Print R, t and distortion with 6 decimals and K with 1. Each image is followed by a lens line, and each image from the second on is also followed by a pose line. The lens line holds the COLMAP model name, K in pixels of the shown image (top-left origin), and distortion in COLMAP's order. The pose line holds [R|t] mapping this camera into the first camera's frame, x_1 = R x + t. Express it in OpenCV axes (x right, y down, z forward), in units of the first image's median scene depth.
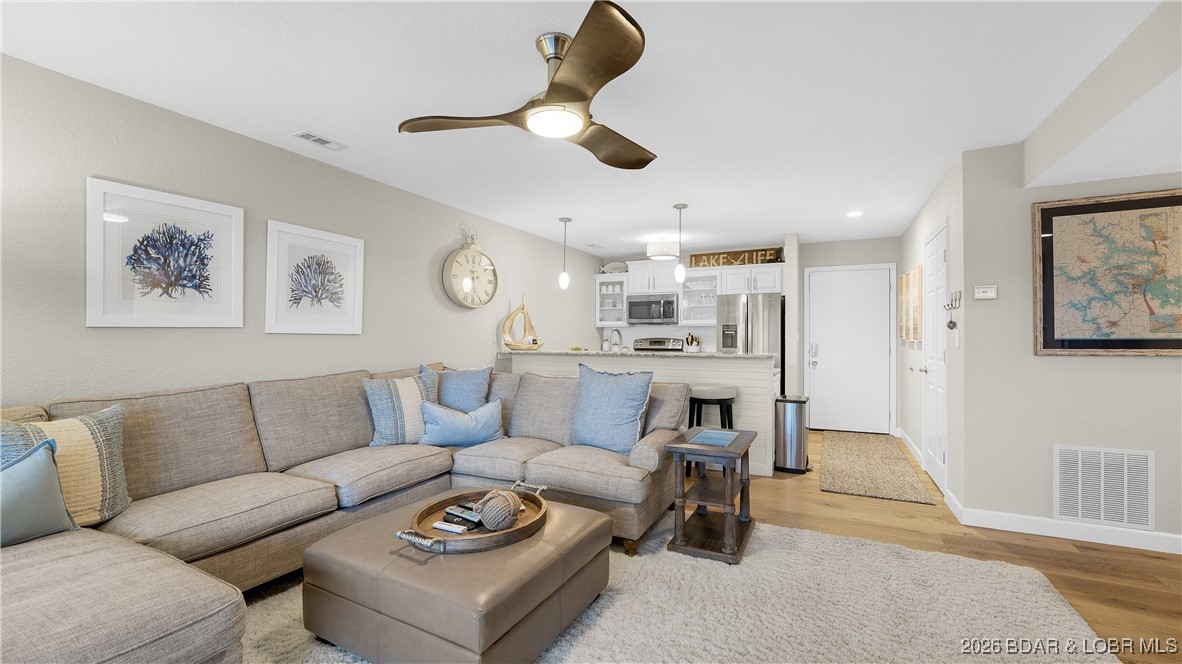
lens RADIAL K [[481.4, 0, 586.7], [0, 481.4, 336.2], [0, 0, 1]] dist [-0.018229, 0.000212]
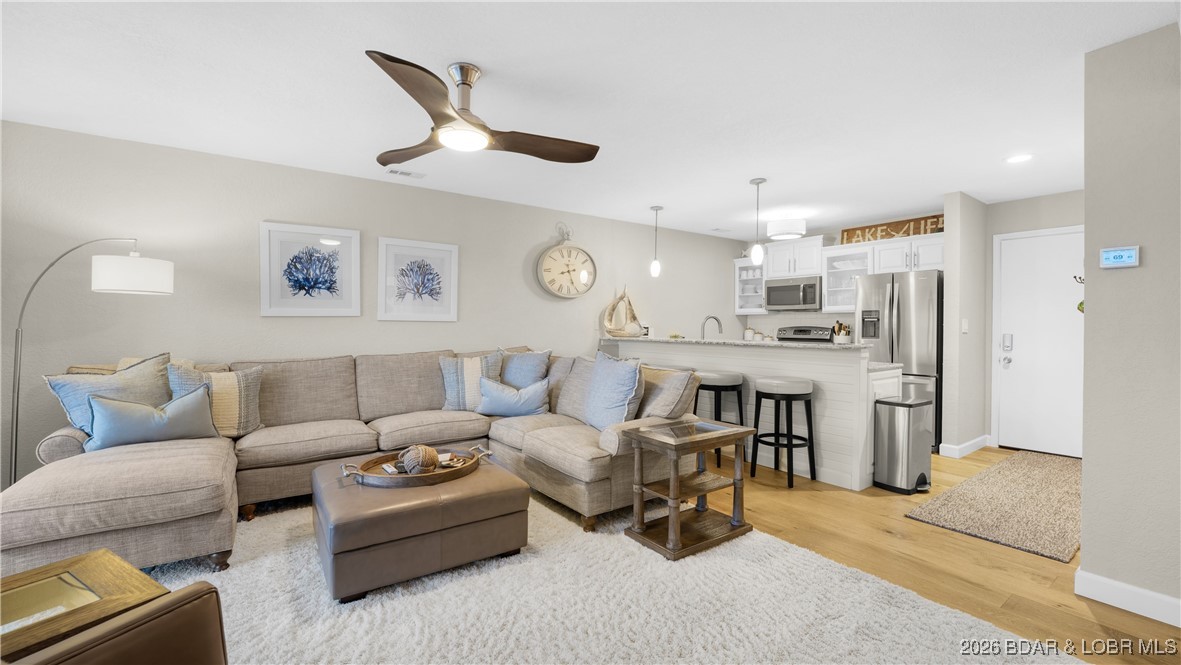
lens RADIAL K [[480.0, 0, 590.5], [0, 480.0, 332.5], [0, 0, 1]] dist [-0.014907, -0.000043]
pose [[0.887397, 0.009522, -0.460907, 0.344411], [-0.002490, 0.999871, 0.015862, 0.003362], [0.460999, -0.012928, 0.887307, 0.046841]]
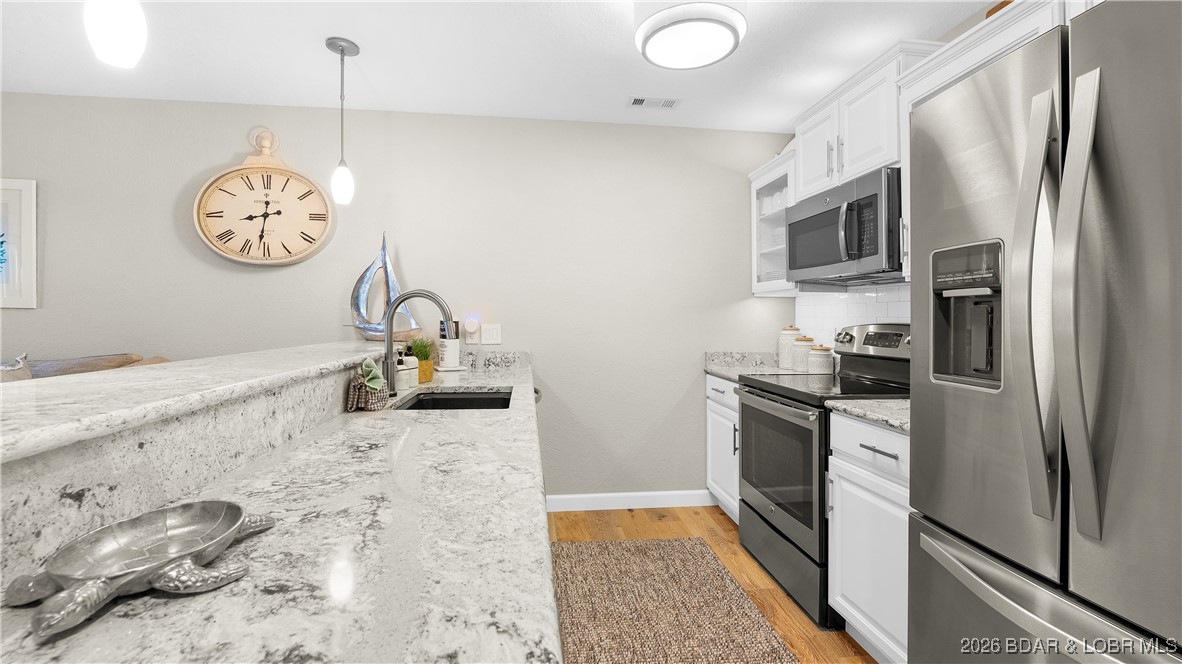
lens RADIAL K [[484.3, 0, 592.9], [0, 484.3, 319.8], [0, 0, 1]] dist [-0.017713, 0.000114]
pose [[0.552976, 0.004832, -0.833183, 0.512809], [-0.008066, 0.999967, 0.000446, 0.004723], [0.833158, 0.006474, 0.552997, 1.097145]]
